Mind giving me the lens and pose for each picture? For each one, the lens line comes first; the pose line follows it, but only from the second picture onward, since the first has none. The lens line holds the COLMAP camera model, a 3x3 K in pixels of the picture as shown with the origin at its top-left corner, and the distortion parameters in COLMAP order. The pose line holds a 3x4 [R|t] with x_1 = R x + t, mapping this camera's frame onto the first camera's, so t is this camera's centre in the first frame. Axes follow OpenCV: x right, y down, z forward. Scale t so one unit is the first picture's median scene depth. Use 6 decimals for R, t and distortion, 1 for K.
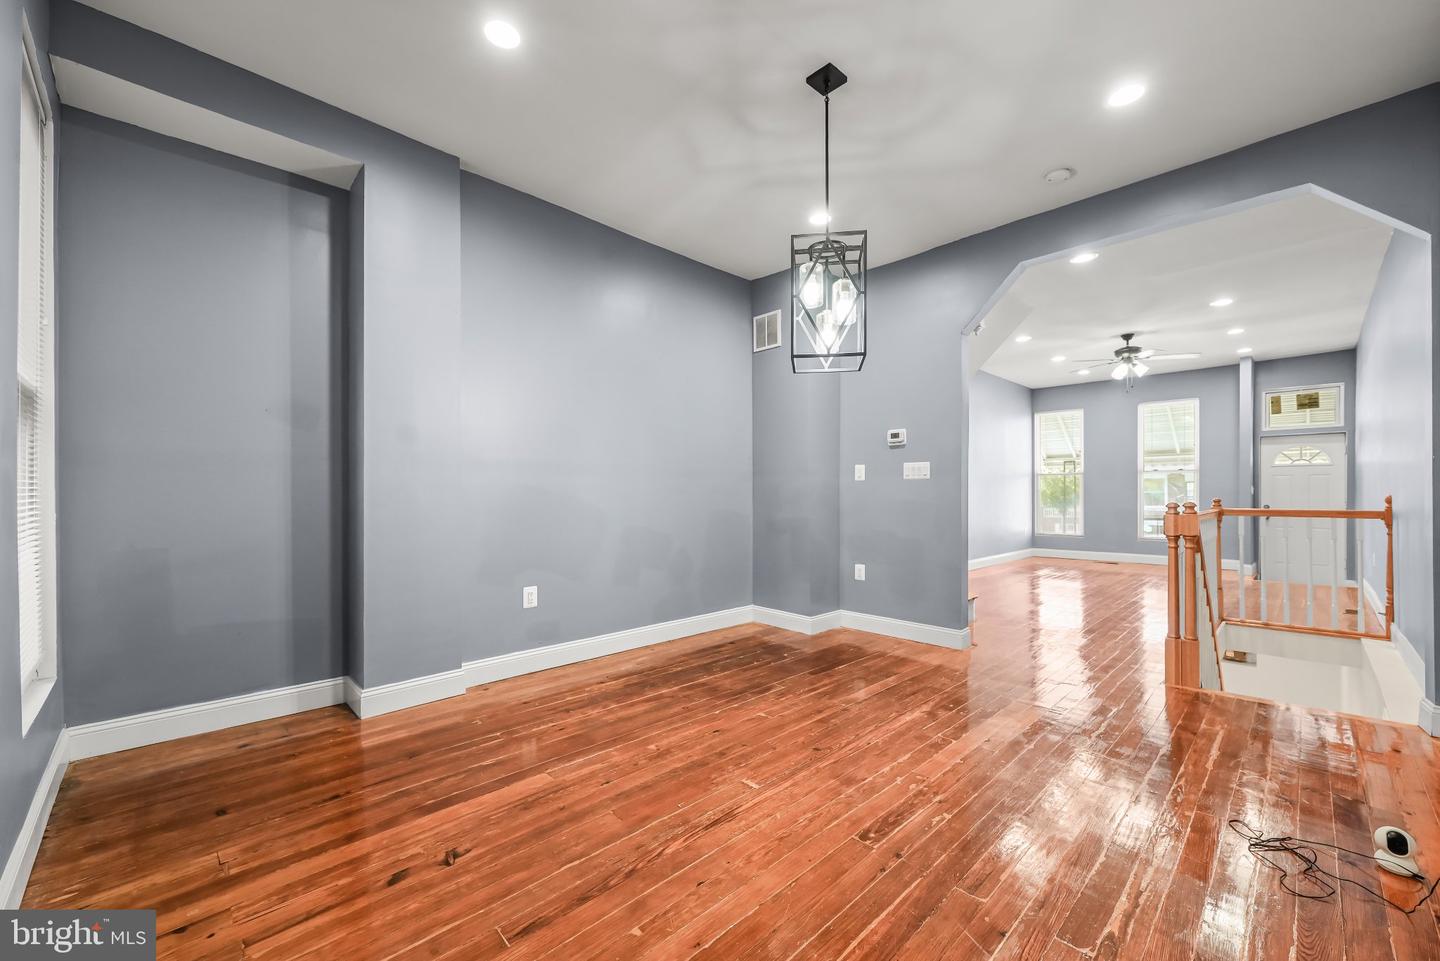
lens RADIAL K [[576.1, 0, 718.0], [0, 576.1, 487.8], [0, 0, 1]] dist [-0.002630, -0.000003]
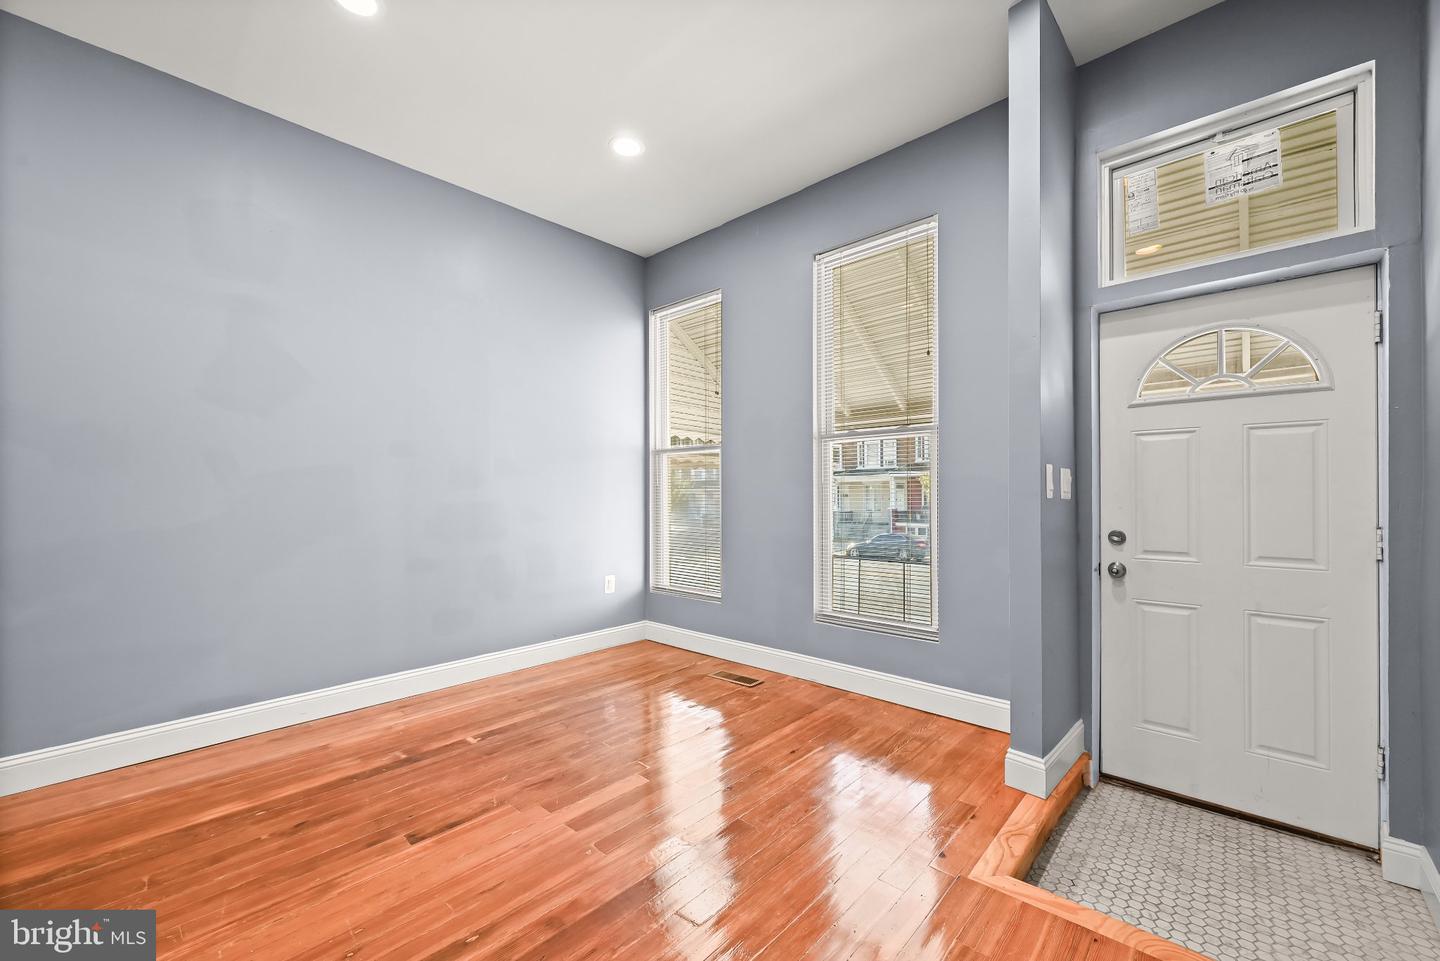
lens RADIAL K [[569.7, 0, 722.7], [0, 569.7, 494.3], [0, 0, 1]] dist [-0.002547, 0.000022]
pose [[0.999067, -0.008552, 0.042324, 0.720740], [0.007901, 0.999849, 0.015509, 0.003125], [-0.042450, -0.015160, 0.998984, 0.693234]]
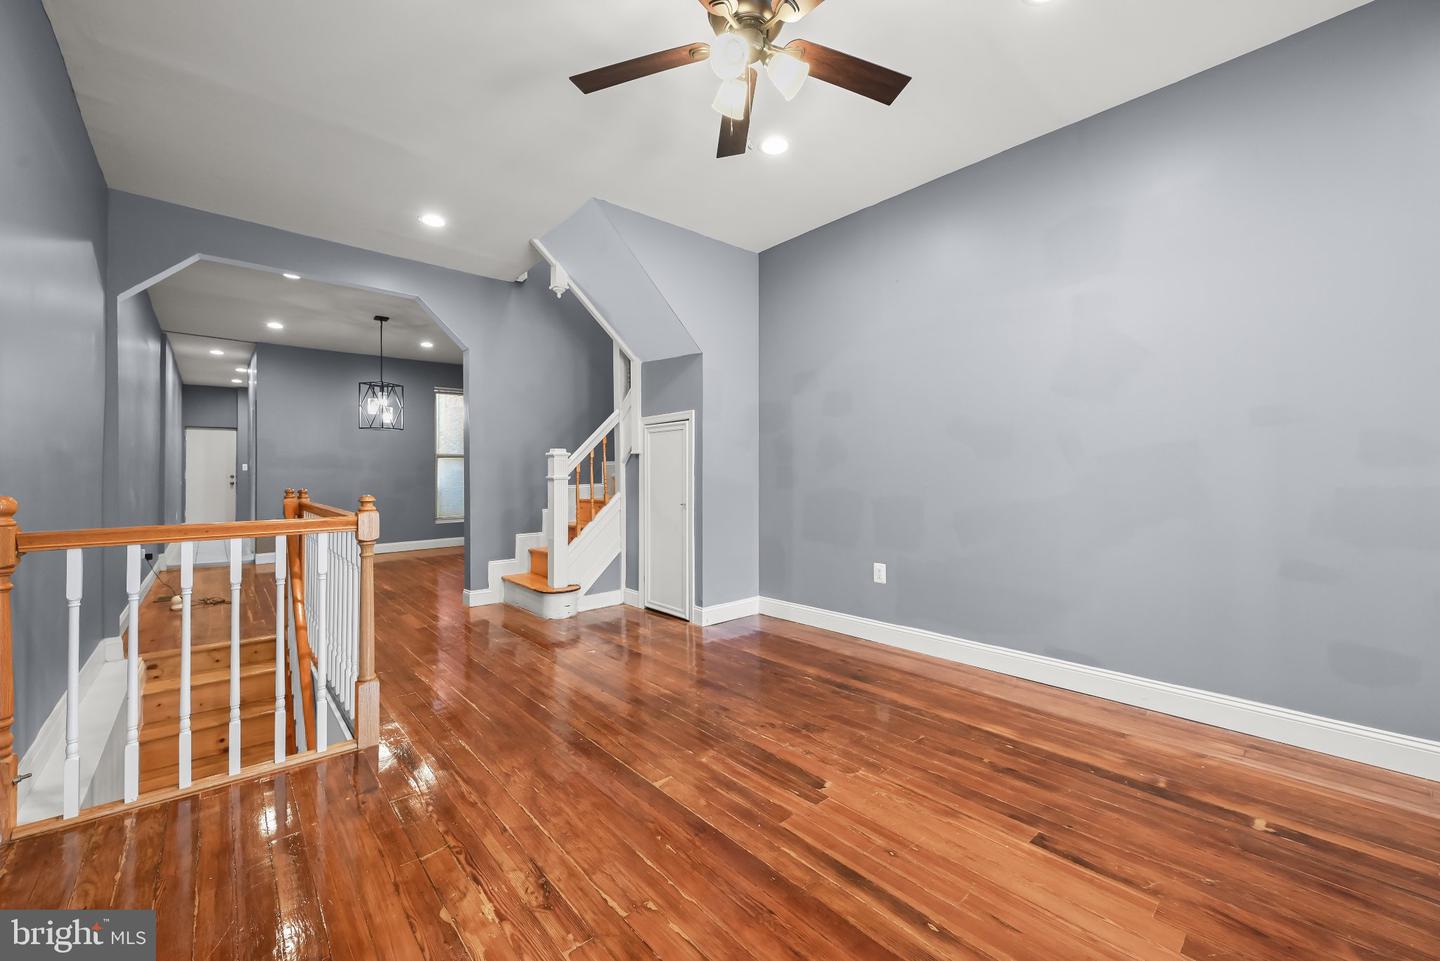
lens RADIAL K [[576.1, 0, 718.0], [0, 576.1, 487.8], [0, 0, 1]] dist [-0.002630, -0.000003]
pose [[-0.058067, 0.025429, -0.997989, 0.825875], [0.019462, 0.999514, 0.024335, 0.002622], [0.998123, -0.018010, -0.058533, 0.817582]]
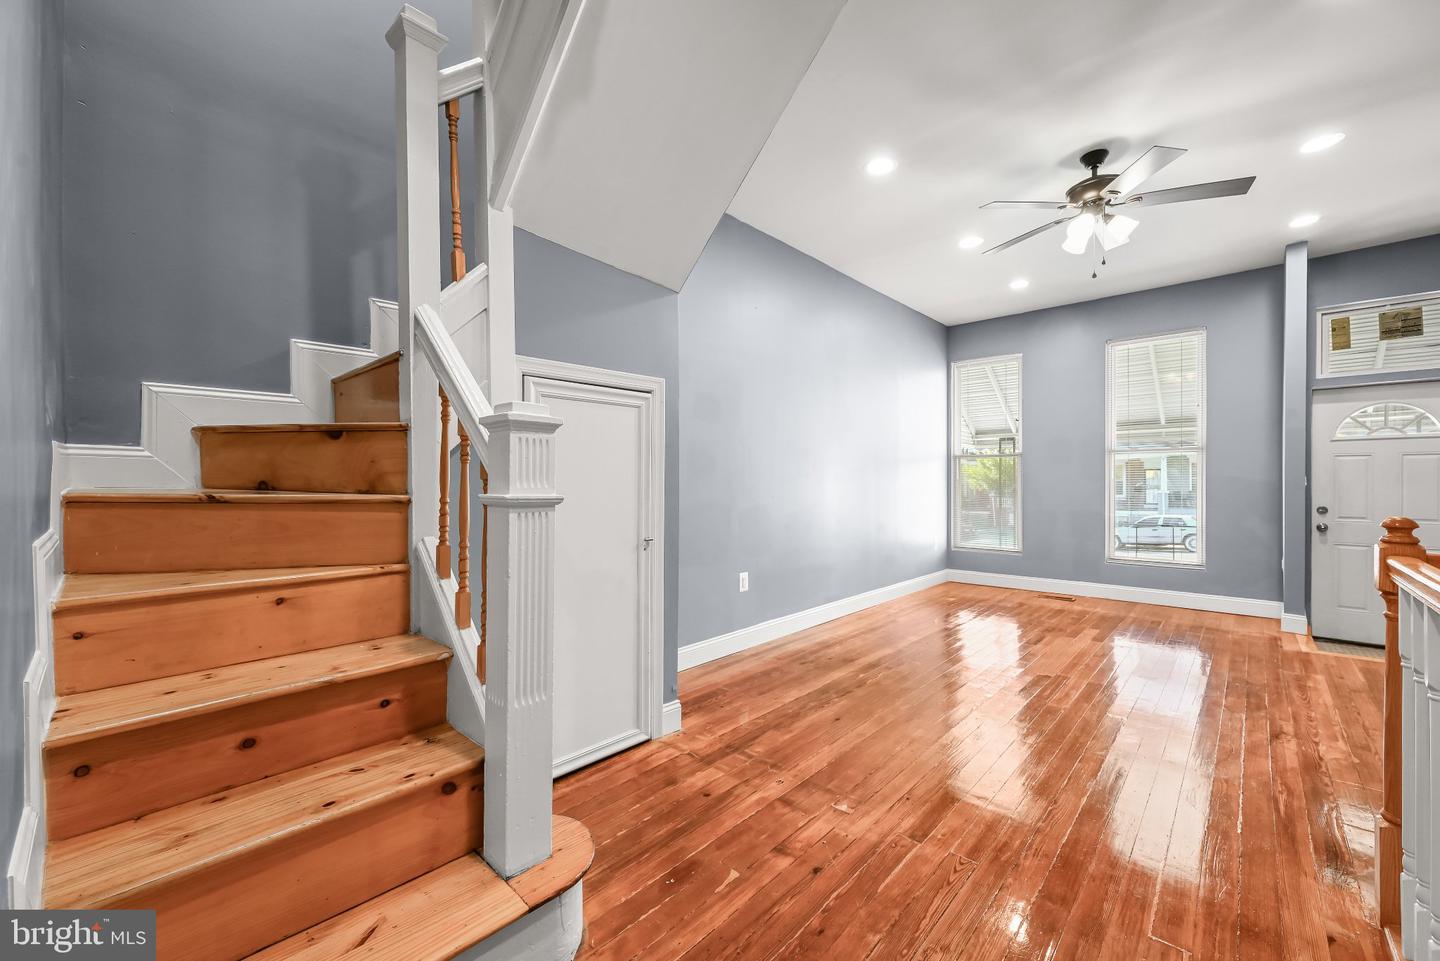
lens RADIAL K [[576.1, 0, 718.0], [0, 576.1, 487.8], [0, 0, 1]] dist [-0.002630, -0.000003]
pose [[0.998736, -0.002523, 0.050203, 0.313734], [0.001463, 0.999775, 0.021143, -0.003045], [-0.050245, -0.021043, 0.998515, 0.445745]]
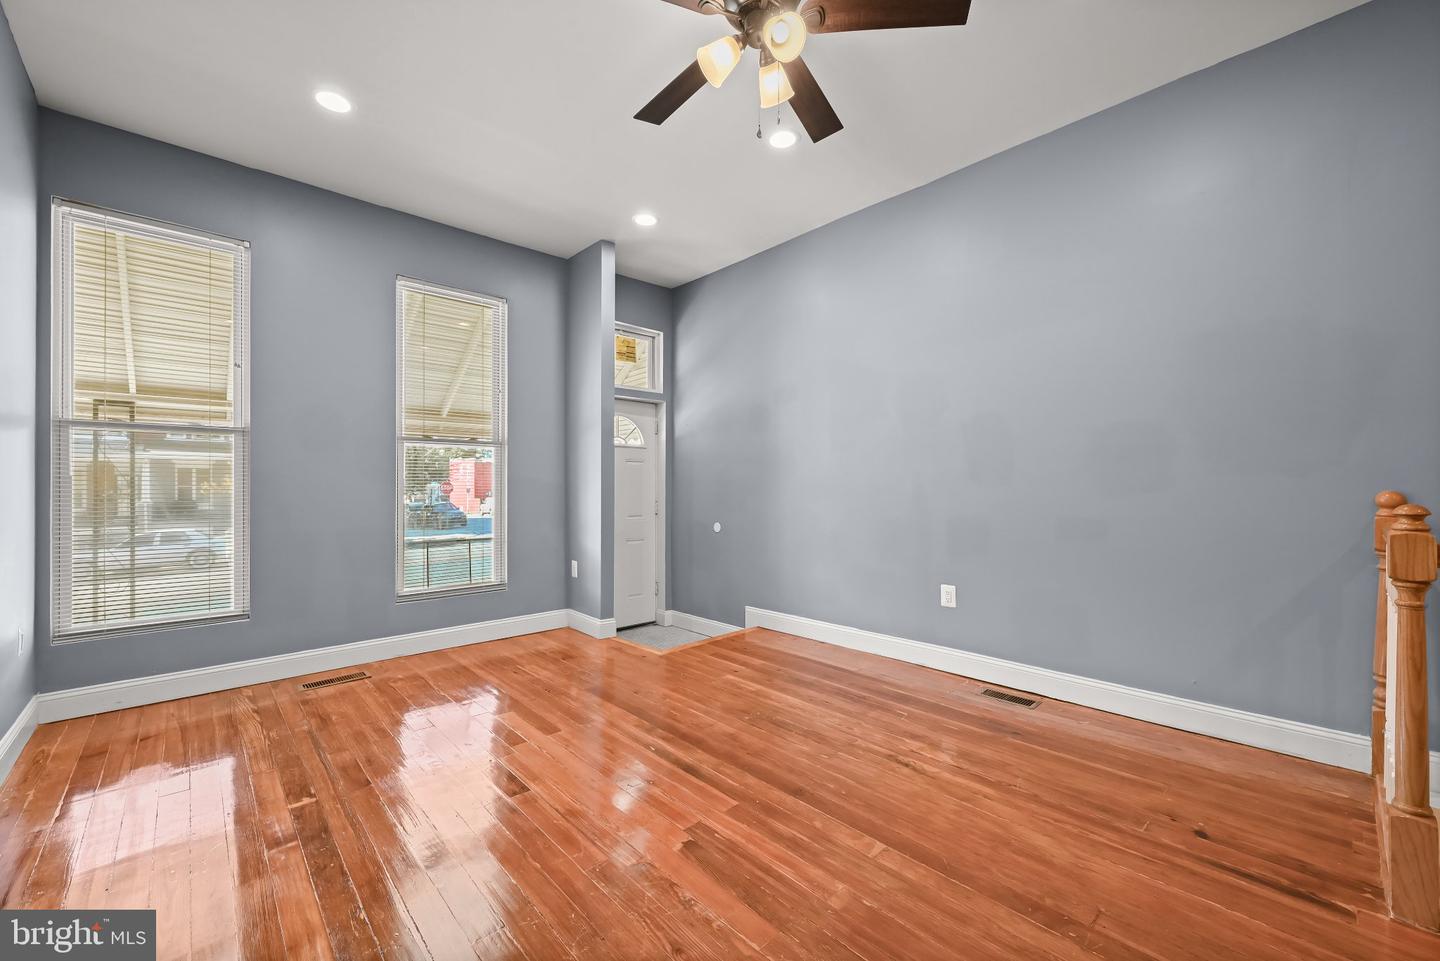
lens RADIAL K [[576.1, 0, 718.0], [0, 576.1, 487.8], [0, 0, 1]] dist [-0.002630, -0.000003]
pose [[0.030213, 0.000572, 0.999543, 0.353309], [-0.008212, 0.999966, -0.000324, 0.007236], [-0.999510, -0.008198, 0.030217, 0.828824]]
